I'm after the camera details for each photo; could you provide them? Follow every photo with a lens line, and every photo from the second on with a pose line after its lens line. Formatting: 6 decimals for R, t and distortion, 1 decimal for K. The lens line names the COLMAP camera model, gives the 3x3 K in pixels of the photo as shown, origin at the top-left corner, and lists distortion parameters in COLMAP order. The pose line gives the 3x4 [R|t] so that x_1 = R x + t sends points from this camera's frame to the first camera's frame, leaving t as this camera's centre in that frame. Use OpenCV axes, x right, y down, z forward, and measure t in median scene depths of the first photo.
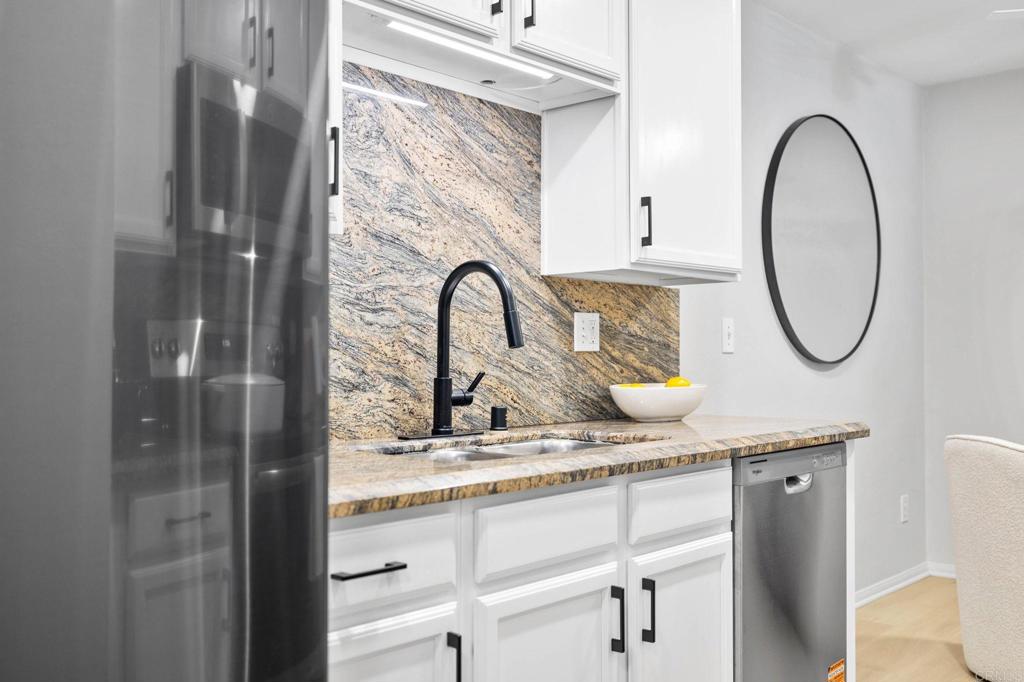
lens RADIAL K [[990.0, 0, 512.0], [0, 990.0, 341.0], [0, 0, 1]] dist [0.001495, 0.014369]
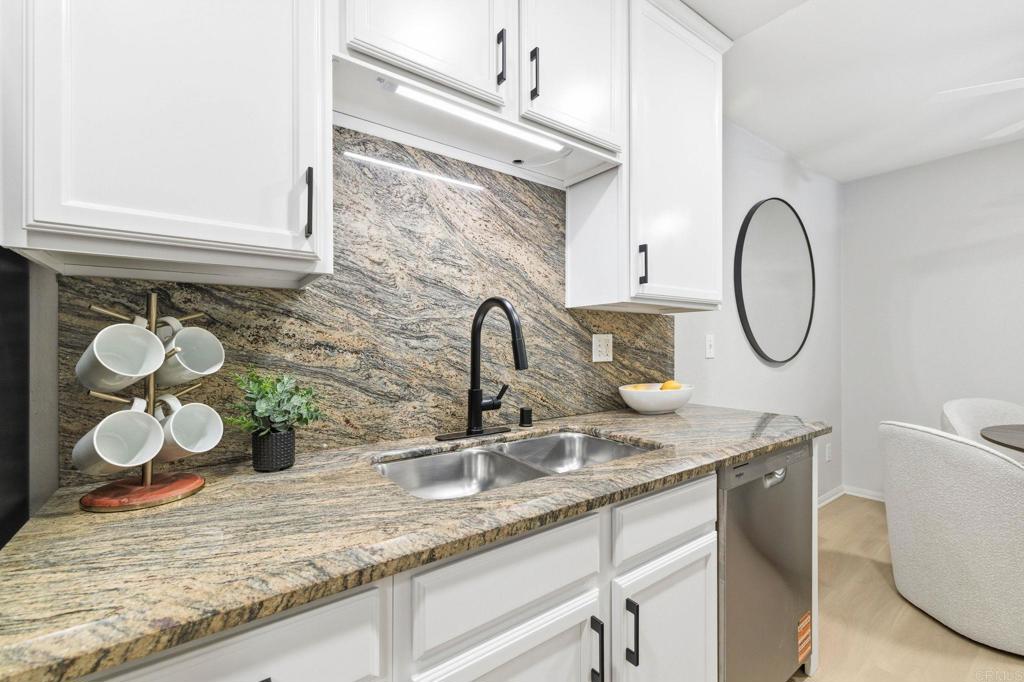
lens RADIAL K [[433.0, 0, 514.3], [0, 433.0, 342.7], [0, 0, 1]] dist [0.006804, -0.000120]
pose [[0.979755, 0.000732, -0.200198, 0.090895], [0.002046, 0.999904, 0.013671, -0.030325], [0.200189, -0.013804, 0.979660, 0.451818]]
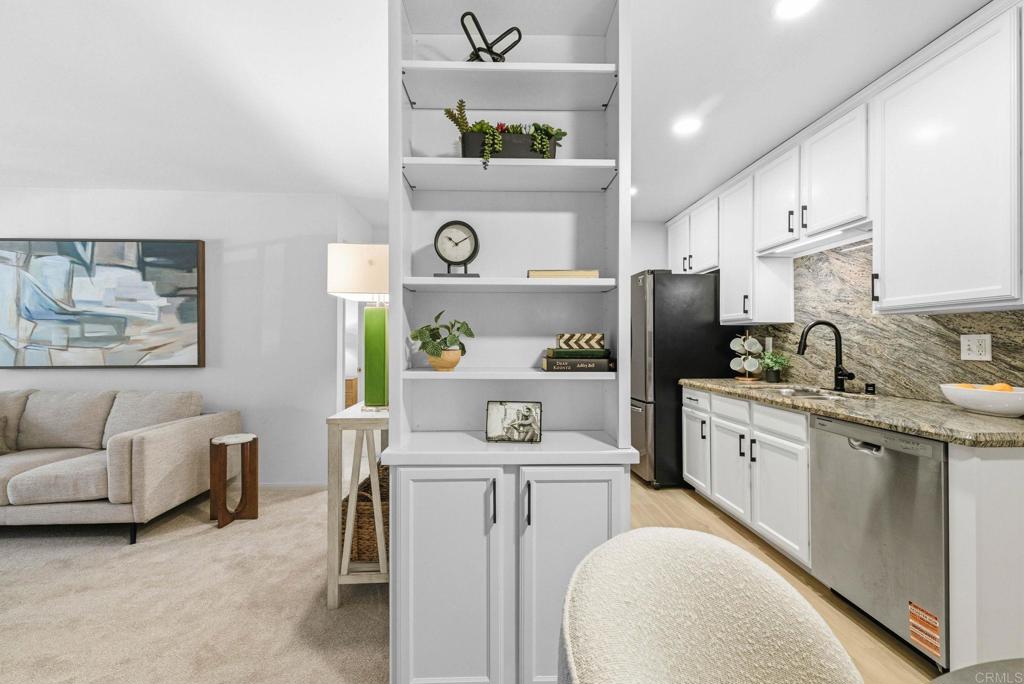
lens RADIAL K [[433.0, 0, 514.3], [0, 433.0, 343.7], [0, 0, 1]] dist [0.006804, -0.000120]
pose [[-0.700745, 0.004009, -0.713400, 1.236613], [0.011971, 0.999909, -0.006140, -0.022826], [0.713311, -0.012843, -0.700730, 1.159392]]
